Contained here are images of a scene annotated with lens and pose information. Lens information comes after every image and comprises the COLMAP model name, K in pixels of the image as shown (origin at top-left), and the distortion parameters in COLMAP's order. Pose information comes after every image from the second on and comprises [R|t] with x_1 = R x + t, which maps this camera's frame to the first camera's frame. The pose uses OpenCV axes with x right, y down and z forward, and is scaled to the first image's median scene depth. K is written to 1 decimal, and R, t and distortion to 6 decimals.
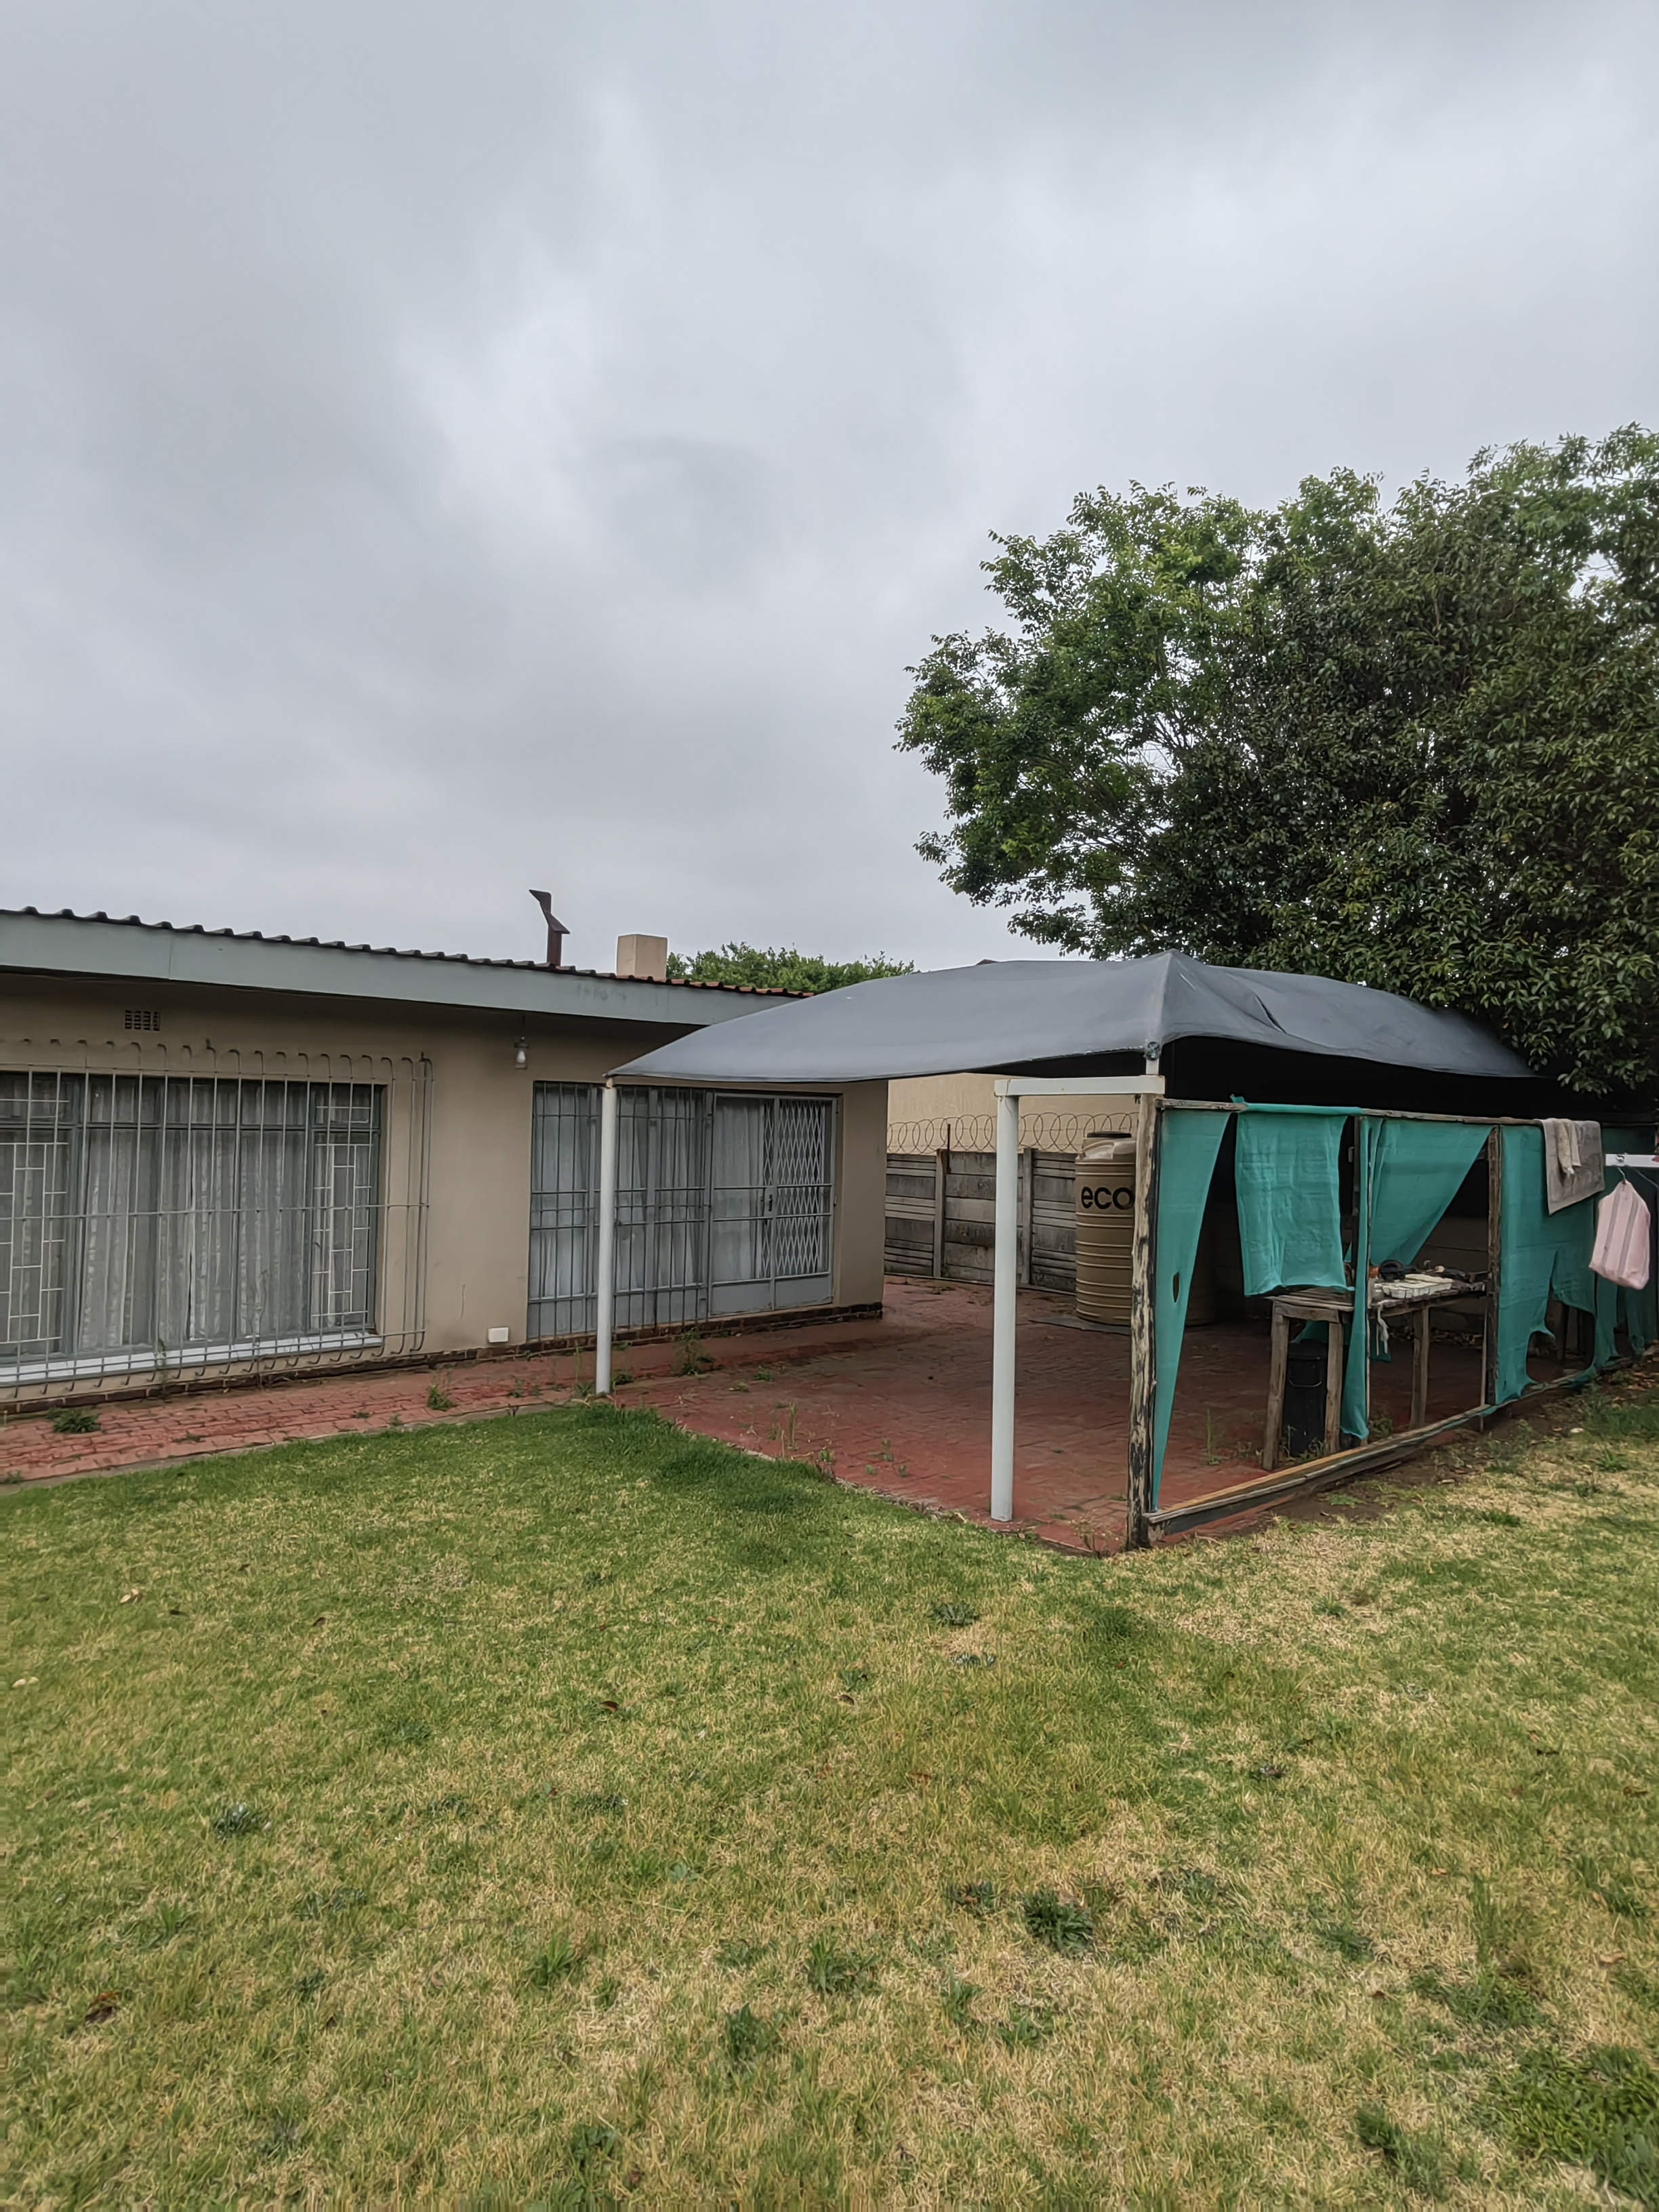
lens RADIAL K [[1170.5, 0, 829.8], [0, 1170.5, 1109.4], [0, 0, 1]] dist [-0.000186, -0.001550]
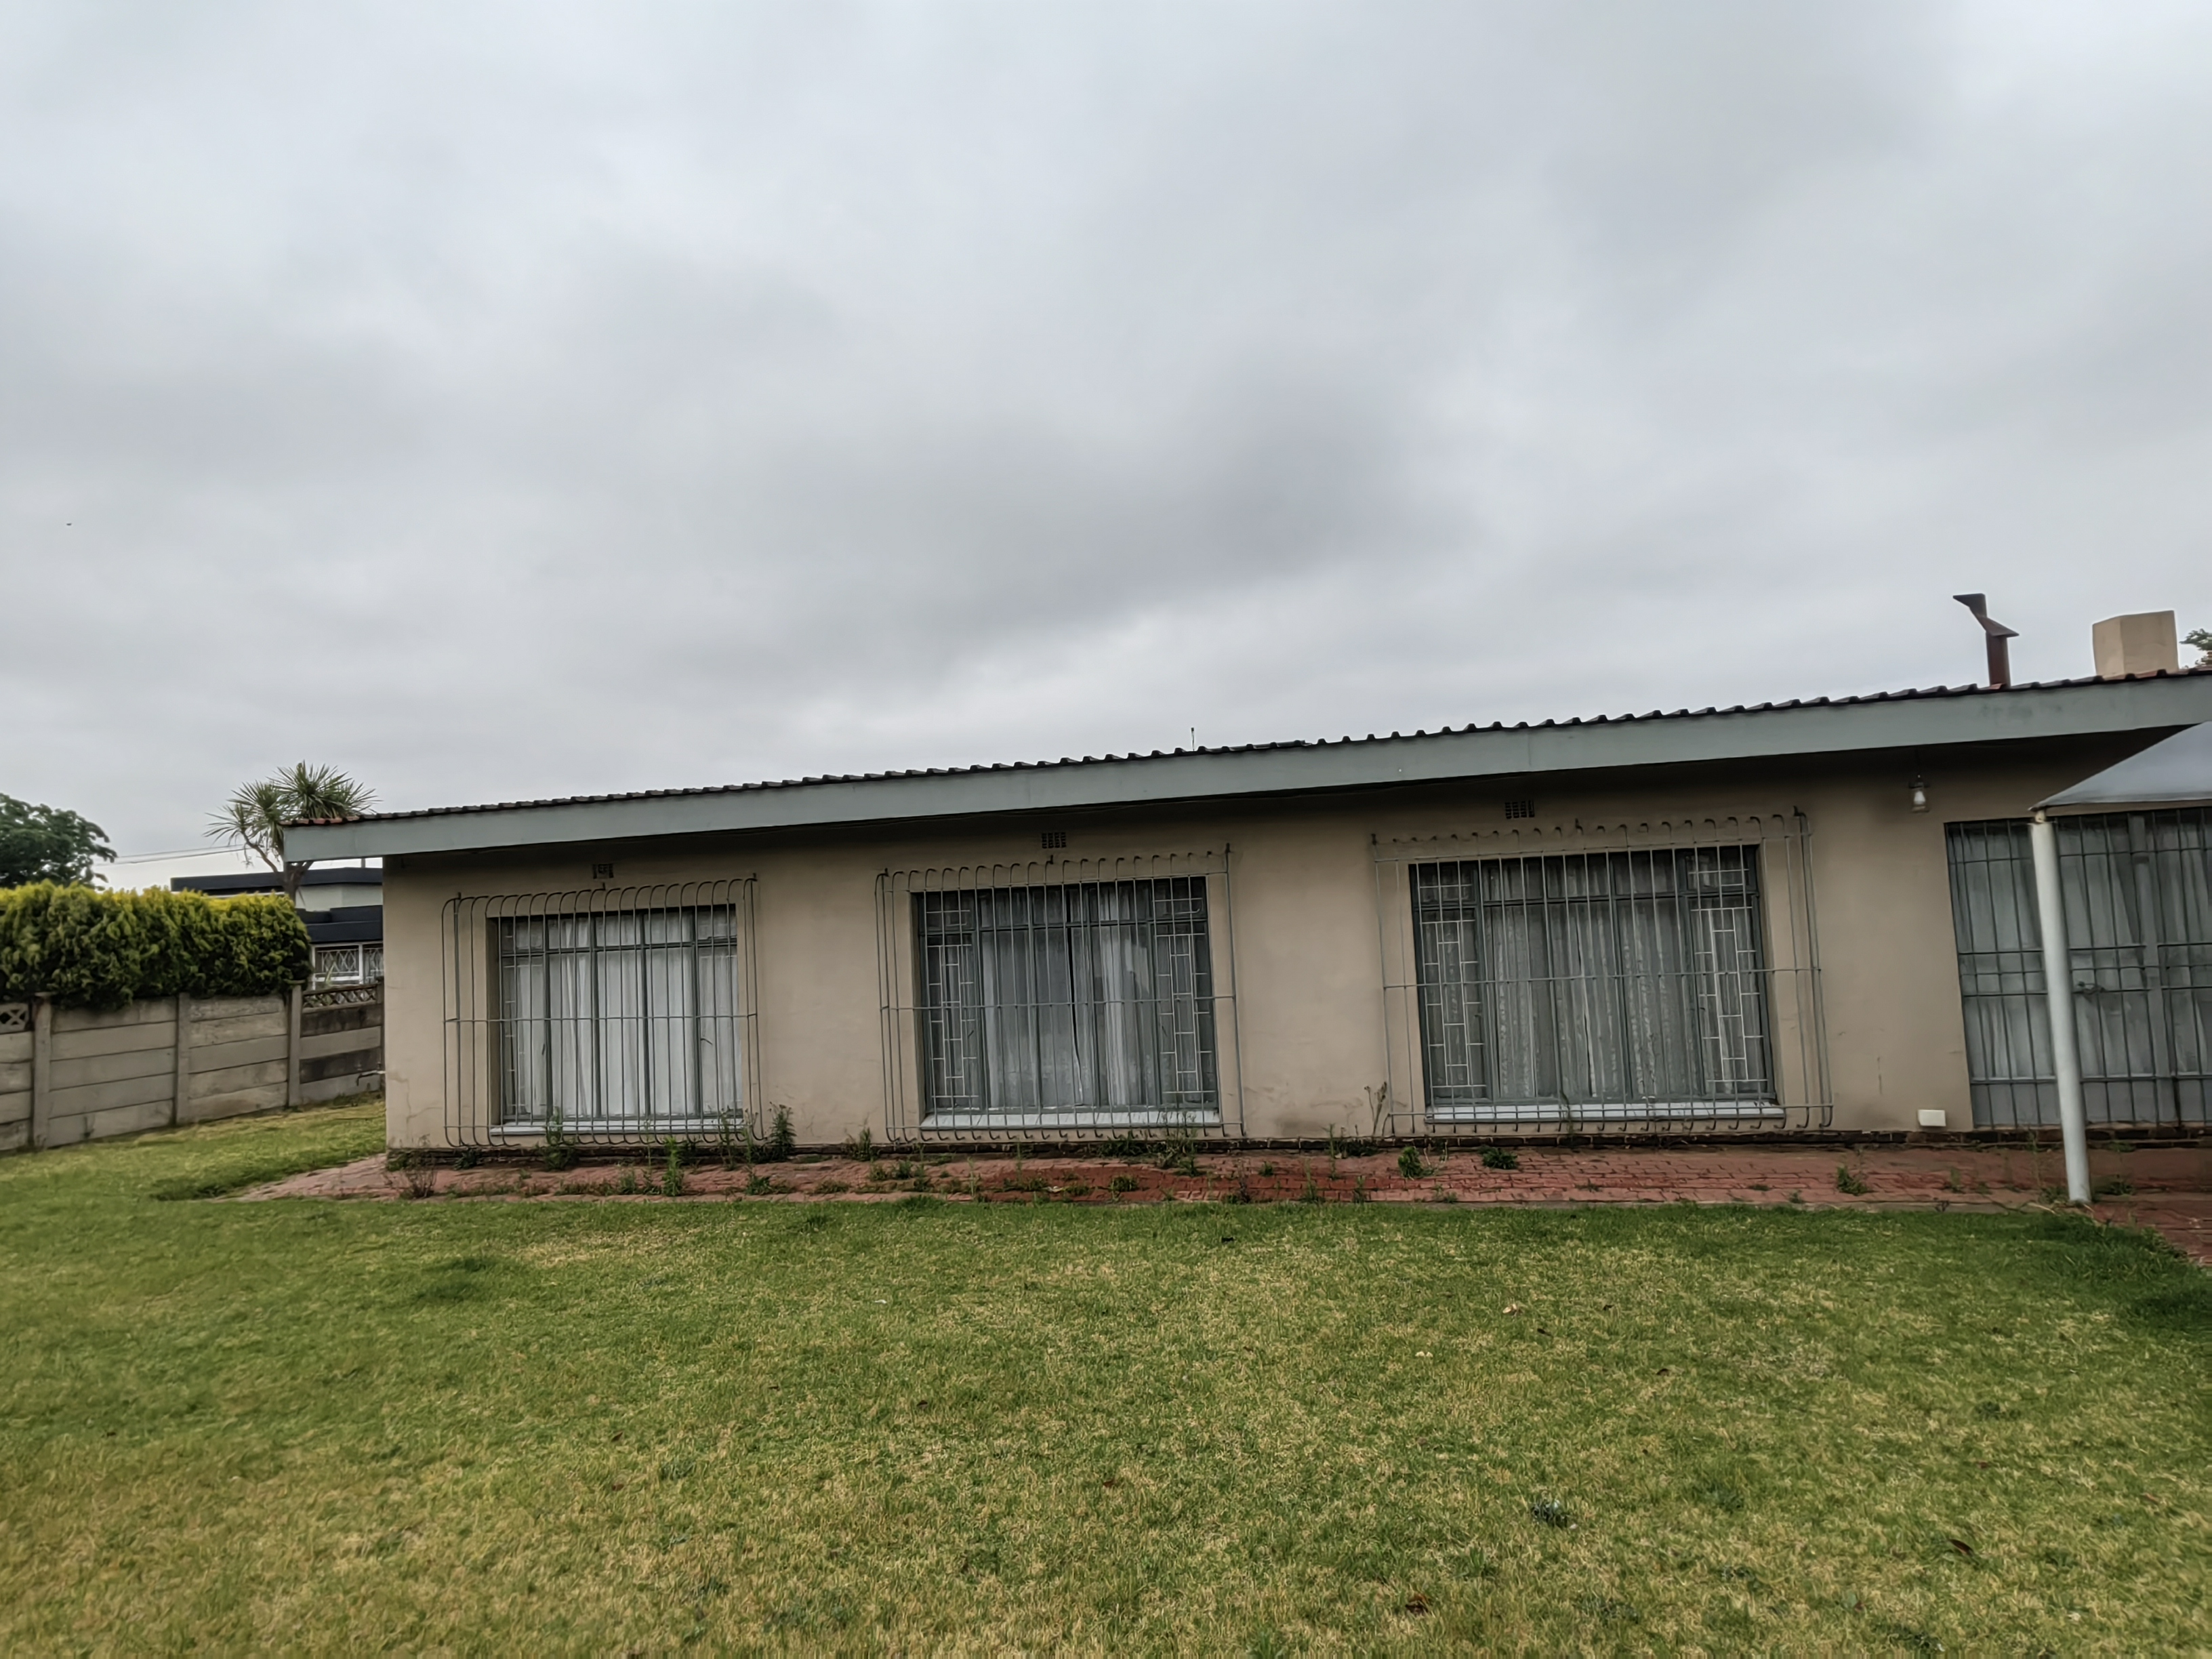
lens RADIAL K [[1165.4, 0, 1107.3], [0, 1165.4, 826.5], [0, 0, 1]] dist [0.000579, -0.009074]
pose [[0.592043, -0.108990, -0.798503, 0.102093], [0.075927, 0.993949, -0.079372, -0.001092], [0.802322, -0.013637, 0.596736, -0.007617]]
